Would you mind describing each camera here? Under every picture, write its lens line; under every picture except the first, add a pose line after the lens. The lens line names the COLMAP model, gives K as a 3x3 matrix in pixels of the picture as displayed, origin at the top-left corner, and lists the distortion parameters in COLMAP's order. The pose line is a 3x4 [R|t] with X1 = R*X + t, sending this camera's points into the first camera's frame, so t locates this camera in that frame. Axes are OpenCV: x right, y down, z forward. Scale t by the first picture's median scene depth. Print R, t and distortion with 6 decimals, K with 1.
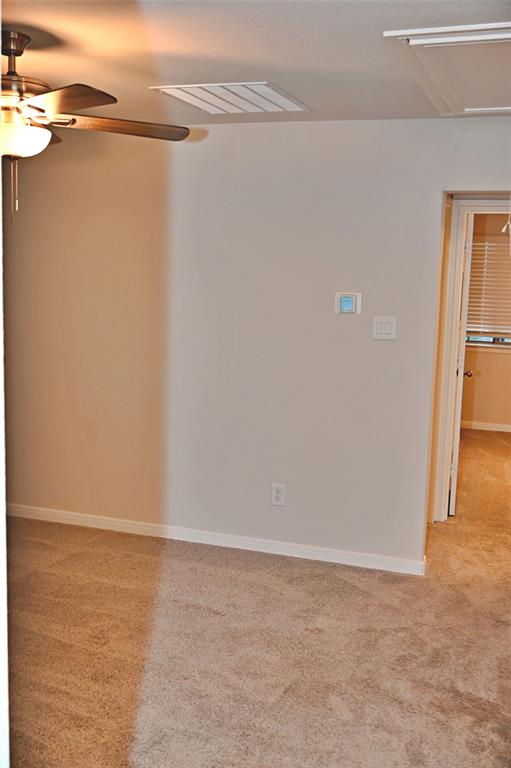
lens RADIAL K [[847.0, 0, 253.8], [0, 847.0, 383.8], [0, 0, 1]] dist [0.029712, 0.000000]
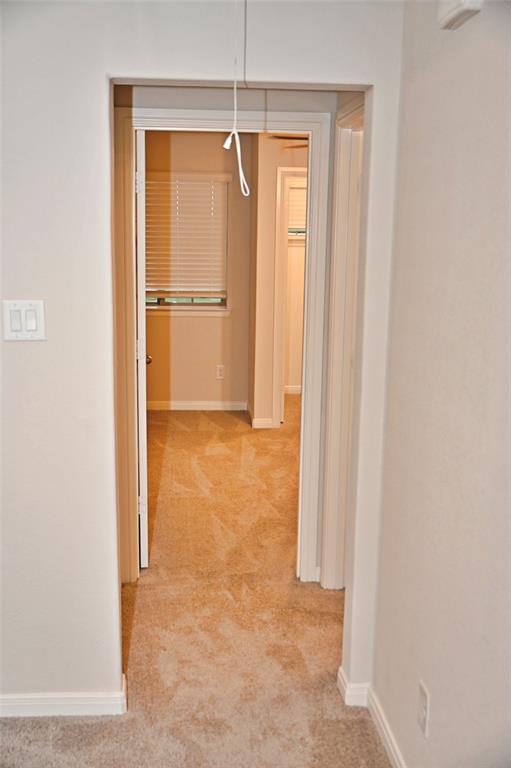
lens RADIAL K [[862.0, 0, 255.2], [0, 862.0, 385.9], [0, 0, 1]] dist [-0.010789, 0.000000]
pose [[0.911925, -0.098470, 0.398367, 0.054256], [0.072256, 0.994146, 0.080331, -0.052826], [-0.403946, -0.044471, 0.913701, 0.365026]]
